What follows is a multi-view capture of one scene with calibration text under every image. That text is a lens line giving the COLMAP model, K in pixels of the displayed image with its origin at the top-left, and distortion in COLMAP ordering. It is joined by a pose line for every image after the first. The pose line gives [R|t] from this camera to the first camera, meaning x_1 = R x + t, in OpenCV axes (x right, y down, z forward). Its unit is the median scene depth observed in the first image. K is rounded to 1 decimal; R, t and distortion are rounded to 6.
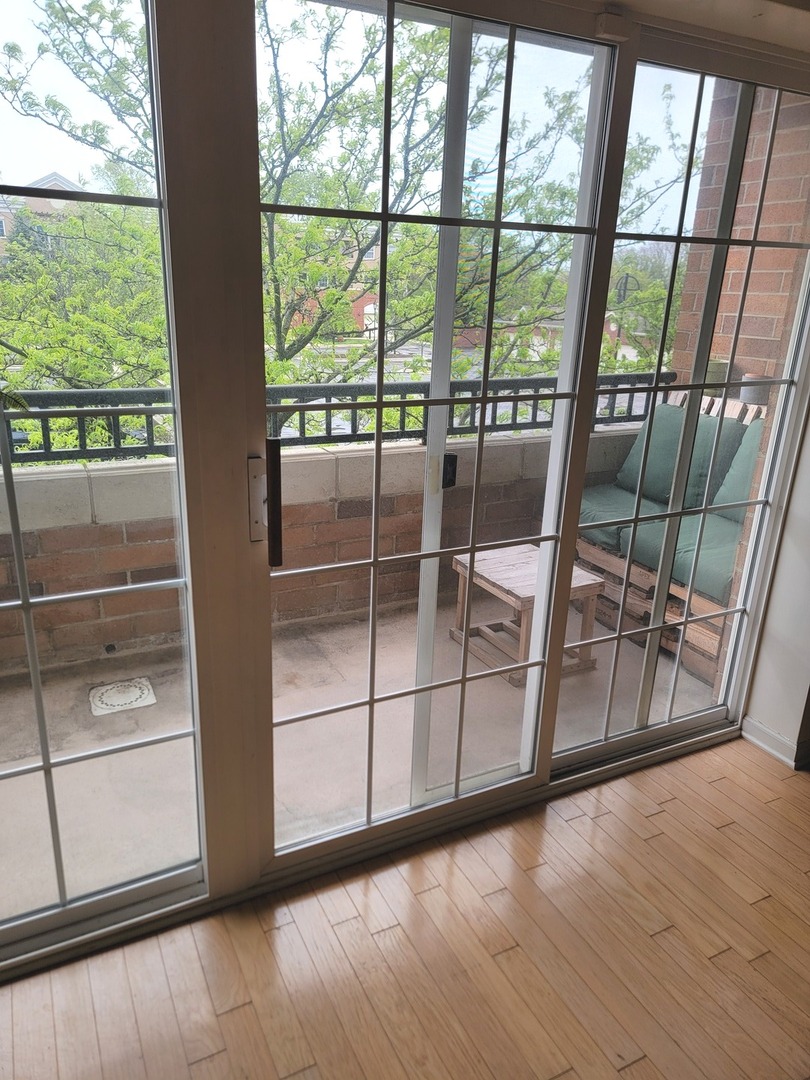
lens RADIAL K [[749.2, 0, 400.8], [0, 749.2, 540.6], [0, 0, 1]] dist [0.087828, -0.066231]
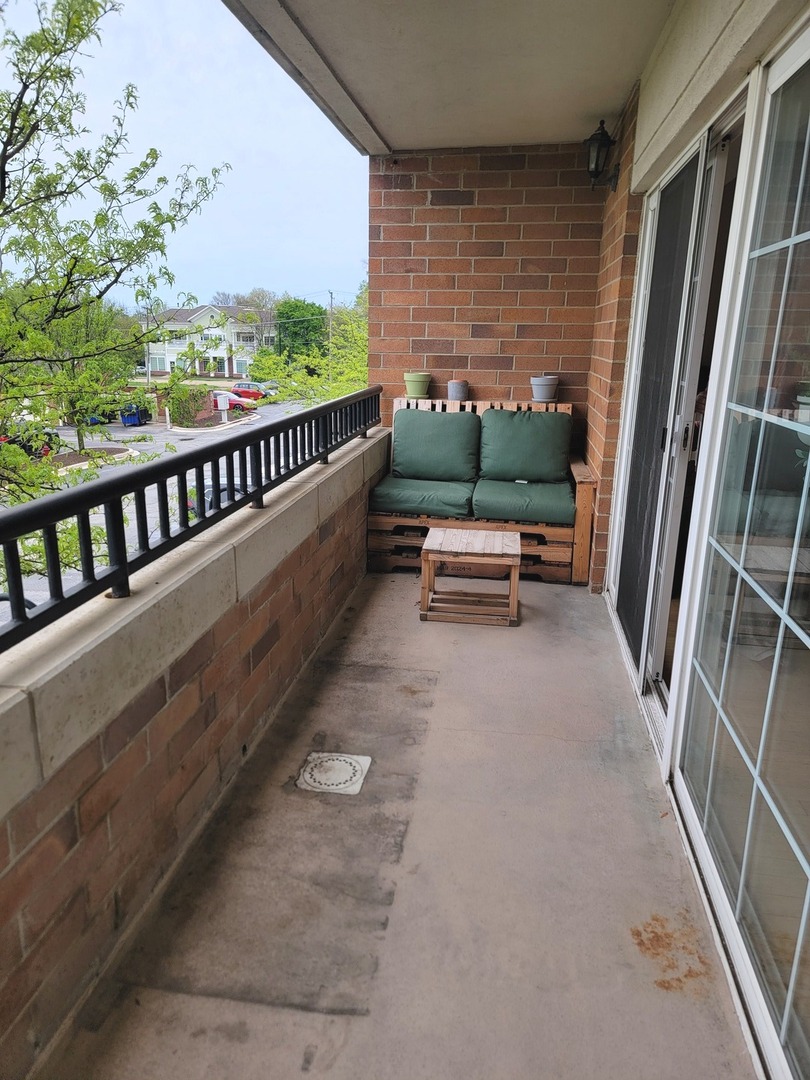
lens RADIAL K [[749.2, 0, 403.7], [0, 749.2, 538.7], [0, 0, 1]] dist [0.087828, -0.066231]
pose [[0.580920, -0.236124, 0.778959, -0.912037], [0.264443, 0.959835, 0.093740, -0.116303], [-0.769806, 0.151535, 0.620029, 0.330967]]
